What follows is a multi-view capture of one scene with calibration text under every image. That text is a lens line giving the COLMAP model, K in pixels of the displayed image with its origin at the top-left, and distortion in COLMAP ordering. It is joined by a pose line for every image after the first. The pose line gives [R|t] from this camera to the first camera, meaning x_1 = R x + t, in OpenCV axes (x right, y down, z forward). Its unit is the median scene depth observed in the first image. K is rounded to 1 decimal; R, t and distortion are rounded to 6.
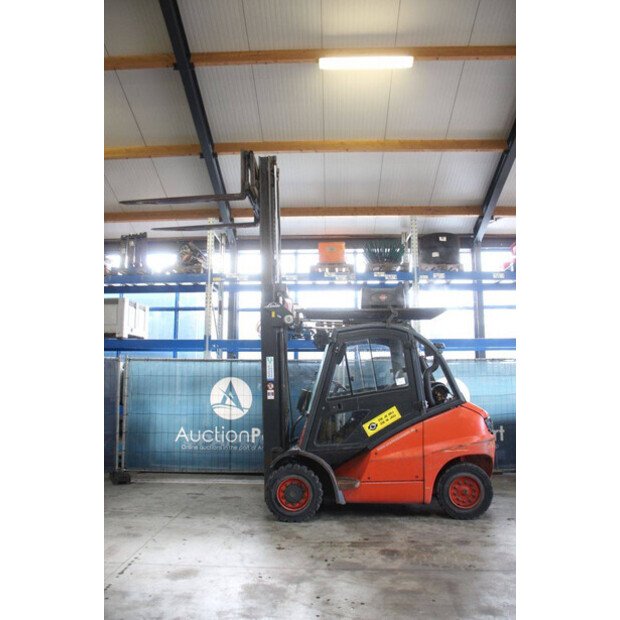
lens RADIAL K [[509.6, 0, 307.3], [0, 509.6, 304.8], [0, 0, 1]] dist [-0.150597, 0.115765]
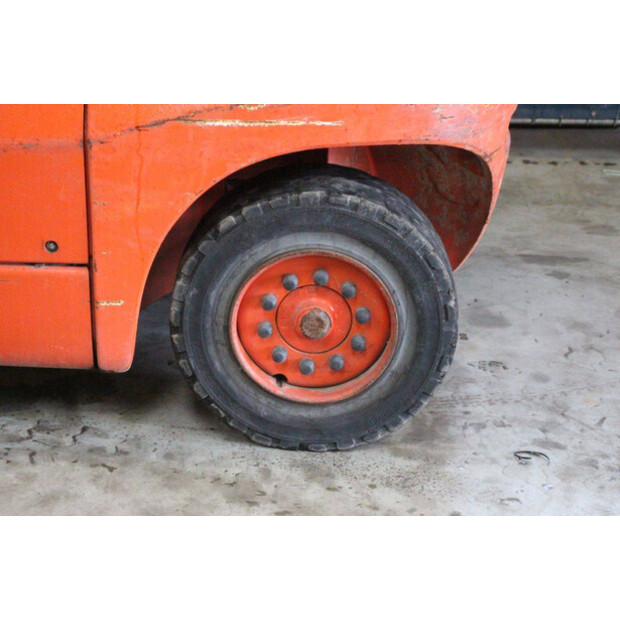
lens RADIAL K [[1334.9, 0, 310.5], [0, 1334.9, 309.7], [0, 0, 1]] dist [0.235721, 0.000000]
pose [[0.996358, 0.014786, 0.083980, 0.265231], [-0.056912, 0.848704, 0.525797, 0.093801], [-0.063500, -0.528661, 0.846455, 0.541549]]
